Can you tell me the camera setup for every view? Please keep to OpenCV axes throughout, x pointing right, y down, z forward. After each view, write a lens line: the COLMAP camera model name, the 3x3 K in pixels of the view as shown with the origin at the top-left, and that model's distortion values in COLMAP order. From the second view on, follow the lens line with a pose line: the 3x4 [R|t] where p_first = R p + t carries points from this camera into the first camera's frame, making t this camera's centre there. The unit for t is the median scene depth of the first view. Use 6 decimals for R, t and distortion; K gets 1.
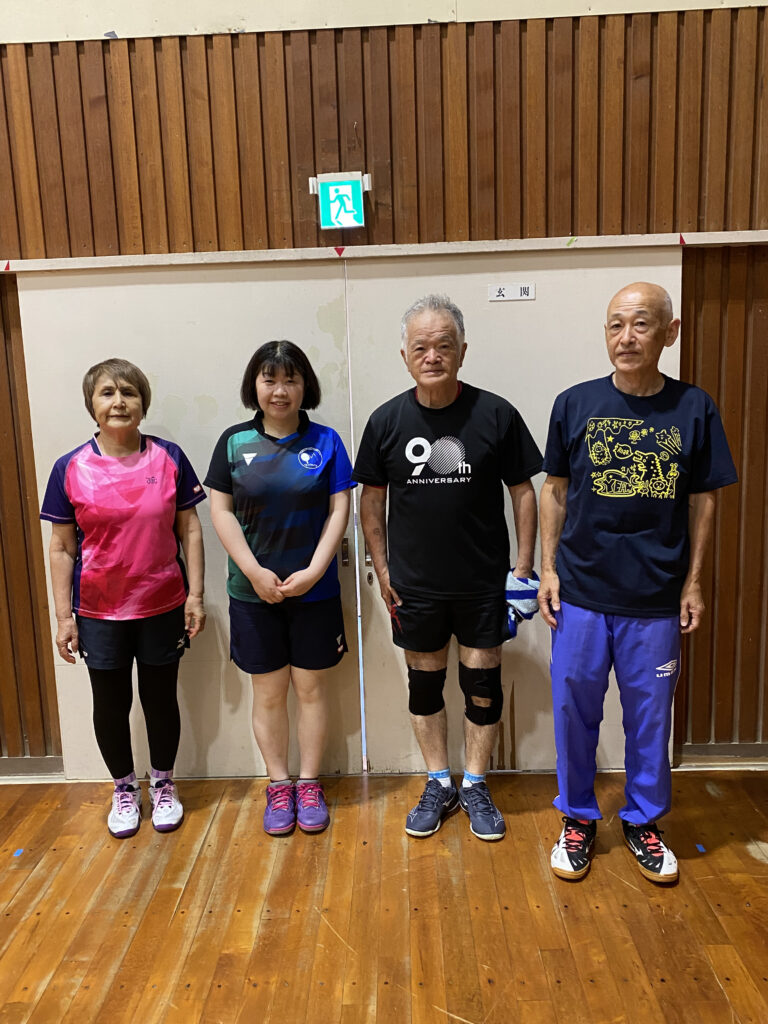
lens RADIAL K [[871.2, 0, 373.4], [0, 871.2, 511.8], [0, 0, 1]] dist [-0.004023, 0.007920]
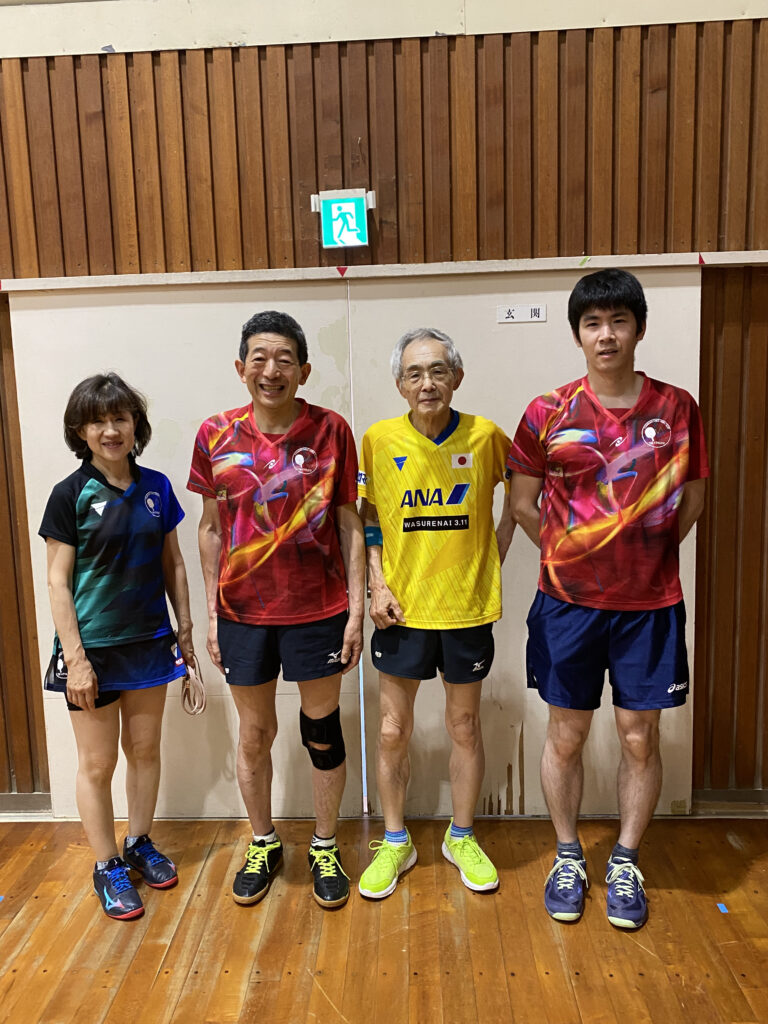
lens RADIAL K [[871.2, 0, 369.9], [0, 871.2, 504.4], [0, 0, 1]] dist [-0.004023, 0.007920]
pose [[0.999798, 0.006812, -0.018897, 0.012089], [-0.007233, 0.999725, -0.022296, -0.021023], [0.018740, 0.022428, 0.999573, 0.047542]]
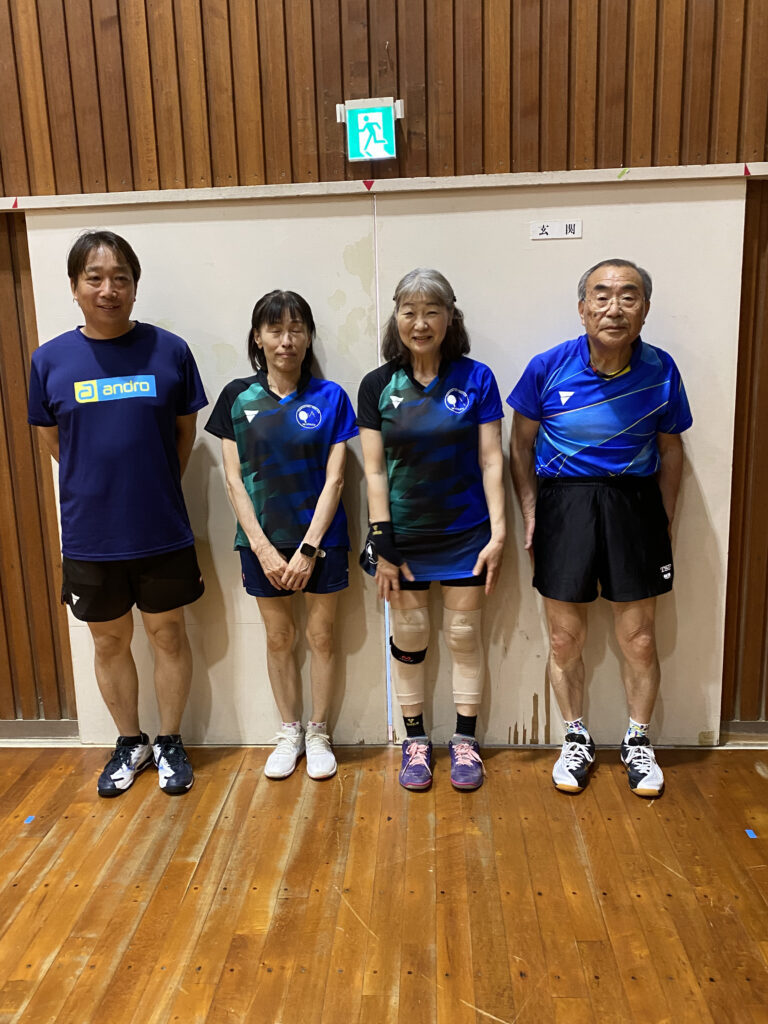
lens RADIAL K [[871.2, 0, 369.6], [0, 871.2, 511.8], [0, 0, 1]] dist [-0.004023, 0.007920]
pose [[0.999145, 0.010891, -0.039883, 0.002742], [-0.009232, 0.999094, 0.041549, 0.008040], [0.040299, -0.041145, 0.998340, 0.066972]]
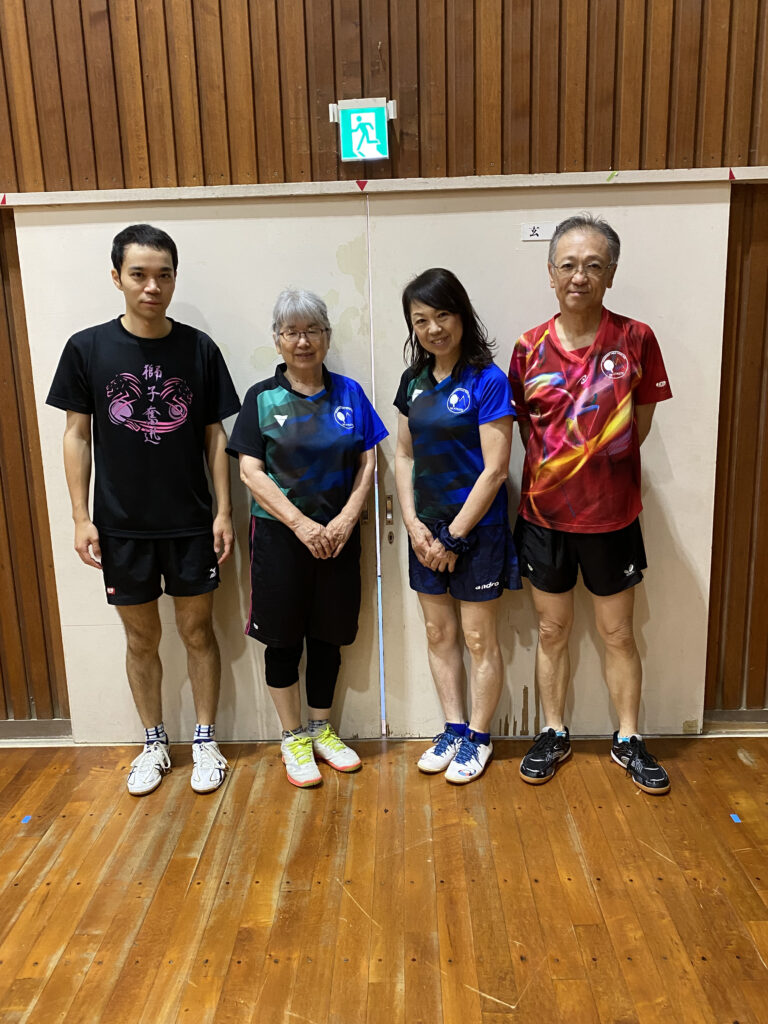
lens RADIAL K [[871.2, 0, 380.0], [0, 871.2, 519.2], [0, 0, 1]] dist [-0.004023, 0.007920]
pose [[0.999981, 0.005294, 0.003028, -0.020843], [-0.005457, 0.998387, 0.056509, 0.003465], [-0.002724, -0.056525, 0.998397, 0.054998]]
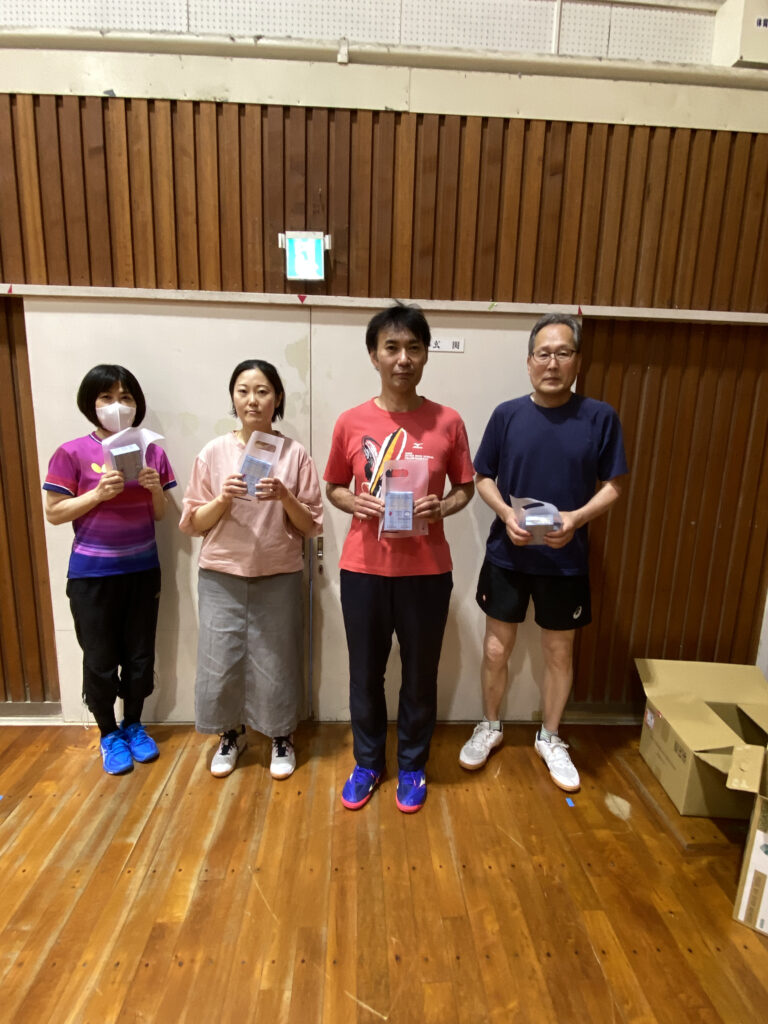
lens RADIAL K [[536.4, 0, 385.6], [0, 536.4, 509.8], [0, 0, 1]] dist [0.000576, -0.012110]
pose [[0.994947, 0.046674, 0.088890, 0.024050], [-0.049236, 0.998426, 0.026843, -0.036396], [-0.087497, -0.031083, 0.995680, 0.256443]]
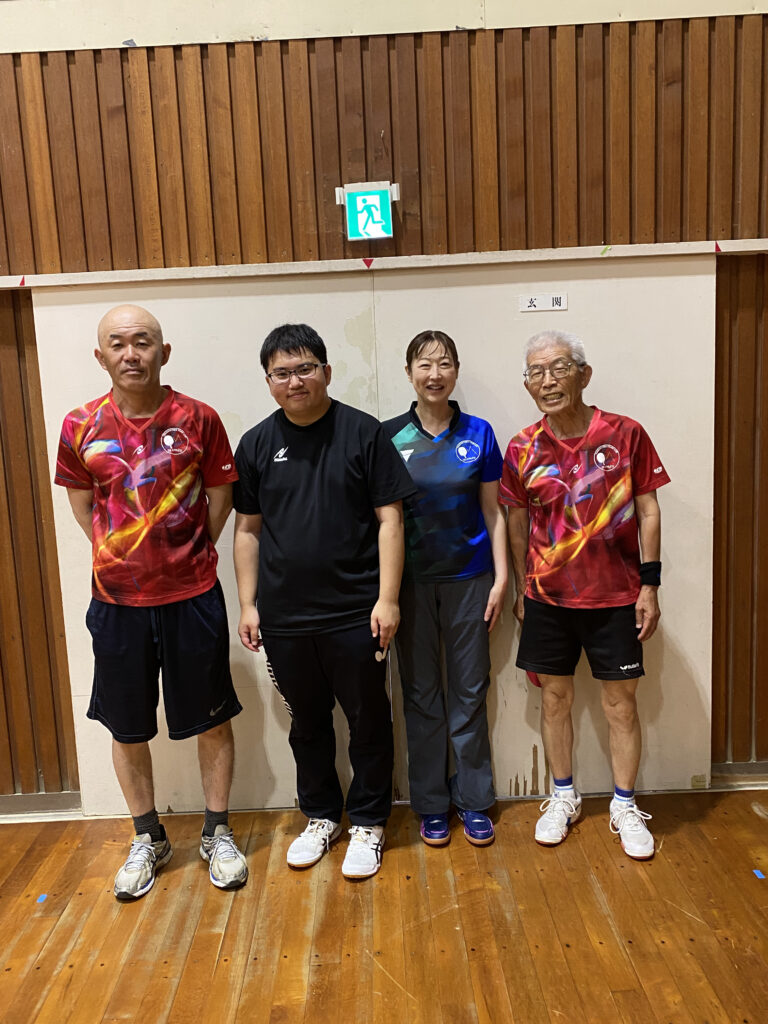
lens RADIAL K [[871.2, 0, 370.0], [0, 871.2, 502.7], [0, 0, 1]] dist [-0.004023, 0.007920]
pose [[0.999513, -0.016712, 0.026367, -0.068504], [0.017304, 0.999600, -0.022379, -0.009828], [-0.025982, 0.022824, 0.999402, 0.036081]]
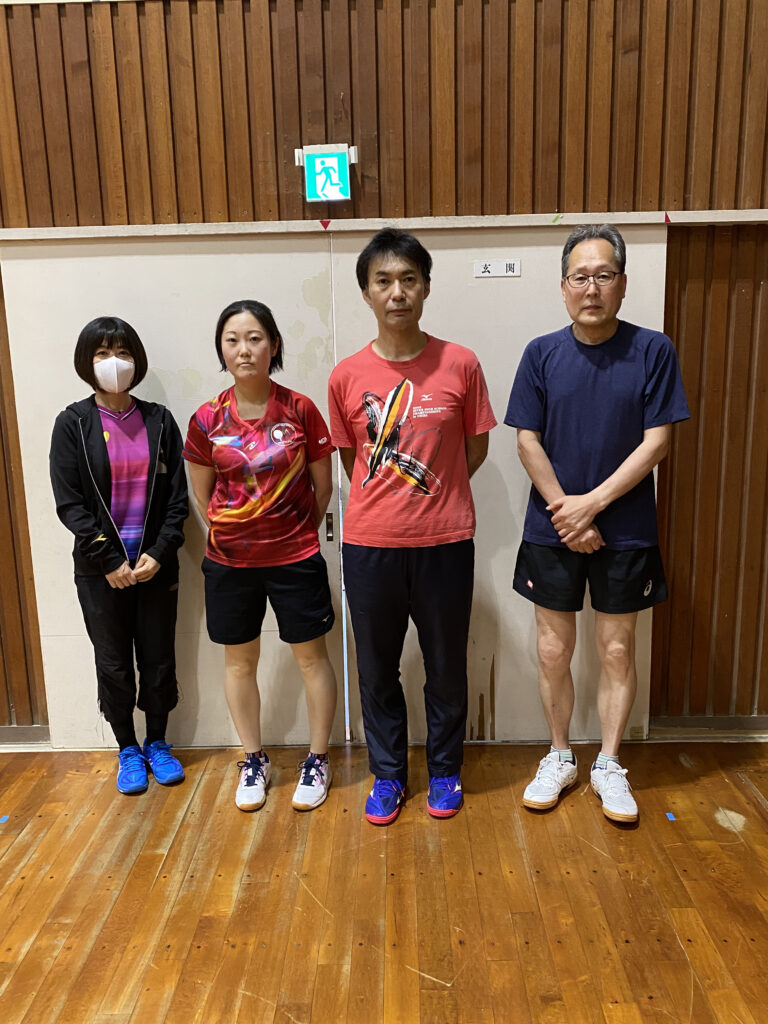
lens RADIAL K [[871.2, 0, 385.6], [0, 871.2, 520.0], [0, 0, 1]] dist [-0.004023, 0.007920]
pose [[0.999803, 0.009018, 0.017688, 0.016007], [-0.009712, 0.999169, 0.039587, -0.001912], [-0.017316, -0.039751, 0.999060, -0.009064]]
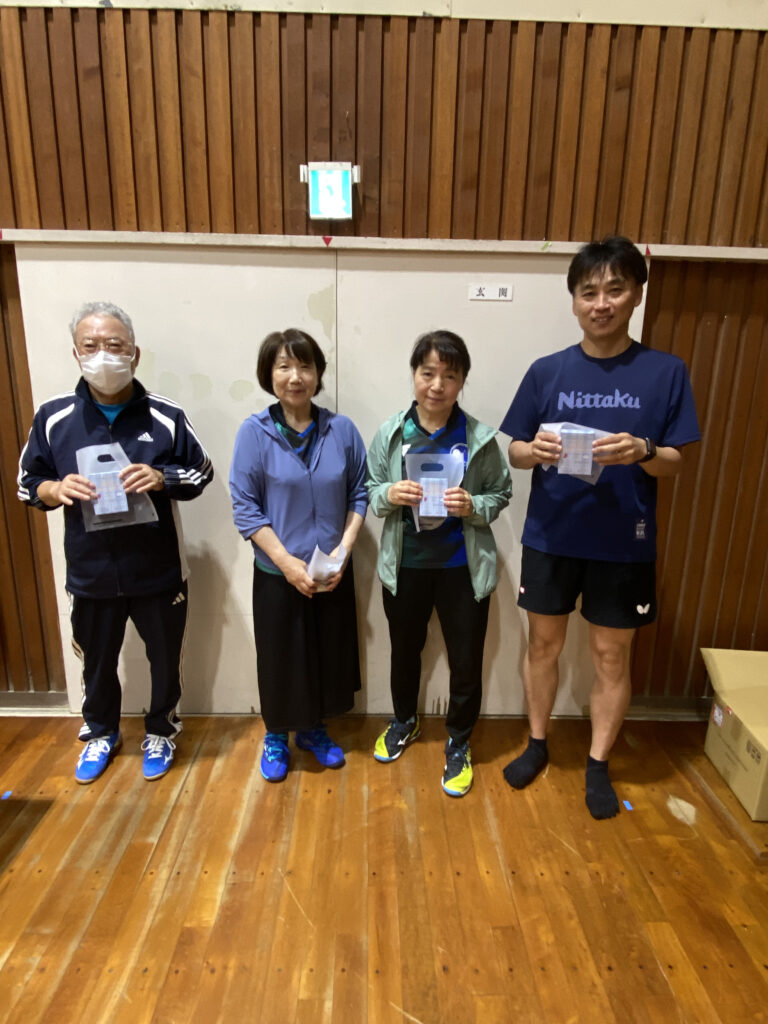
lens RADIAL K [[598.9, 0, 384.2], [0, 598.9, 510.7], [0, 0, 1]] dist [0.003237, -0.014900]
pose [[0.997254, 0.040647, 0.061902, -0.001953], [-0.045474, 0.995861, 0.078691, -0.037197], [-0.058447, -0.081290, 0.994975, 0.261542]]
